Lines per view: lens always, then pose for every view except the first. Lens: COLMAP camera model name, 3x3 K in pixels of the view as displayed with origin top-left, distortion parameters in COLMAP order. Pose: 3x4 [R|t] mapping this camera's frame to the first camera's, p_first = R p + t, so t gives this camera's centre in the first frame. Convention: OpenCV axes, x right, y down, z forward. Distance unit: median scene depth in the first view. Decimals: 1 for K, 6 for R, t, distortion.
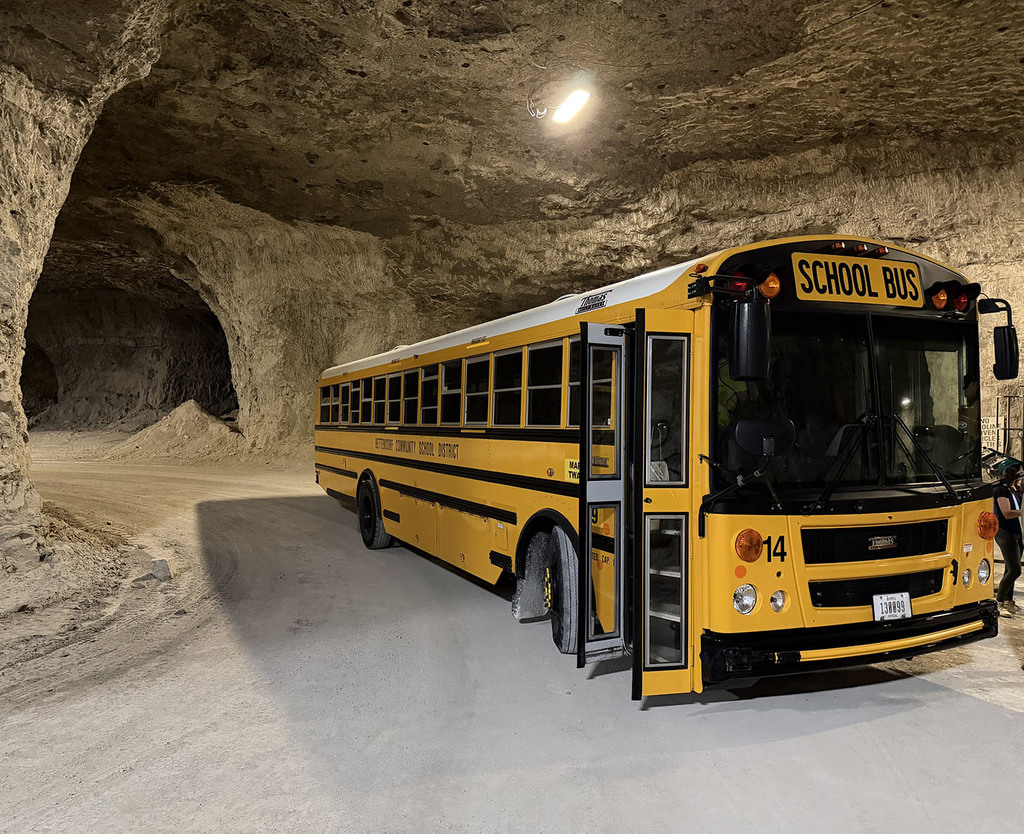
lens RADIAL K [[801.7, 0, 512.1], [0, 801.7, 423.2], [0, 0, 1]] dist [0.005967, 0.014930]
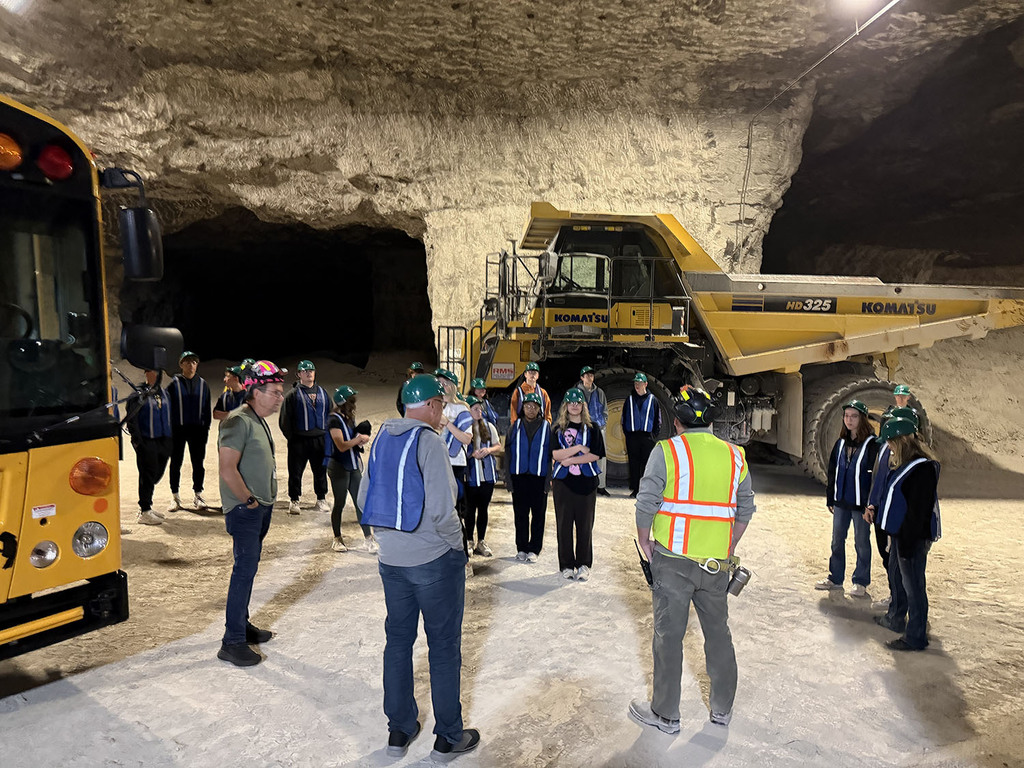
lens RADIAL K [[715.7, 0, 512.0], [0, 715.7, 381.4], [0, 0, 1]] dist [0.000853, 0.001156]
pose [[0.905360, 0.011524, 0.424488, 0.239712], [-0.024802, 0.999360, 0.025767, 0.004963], [-0.423919, -0.033857, 0.905067, 0.092736]]
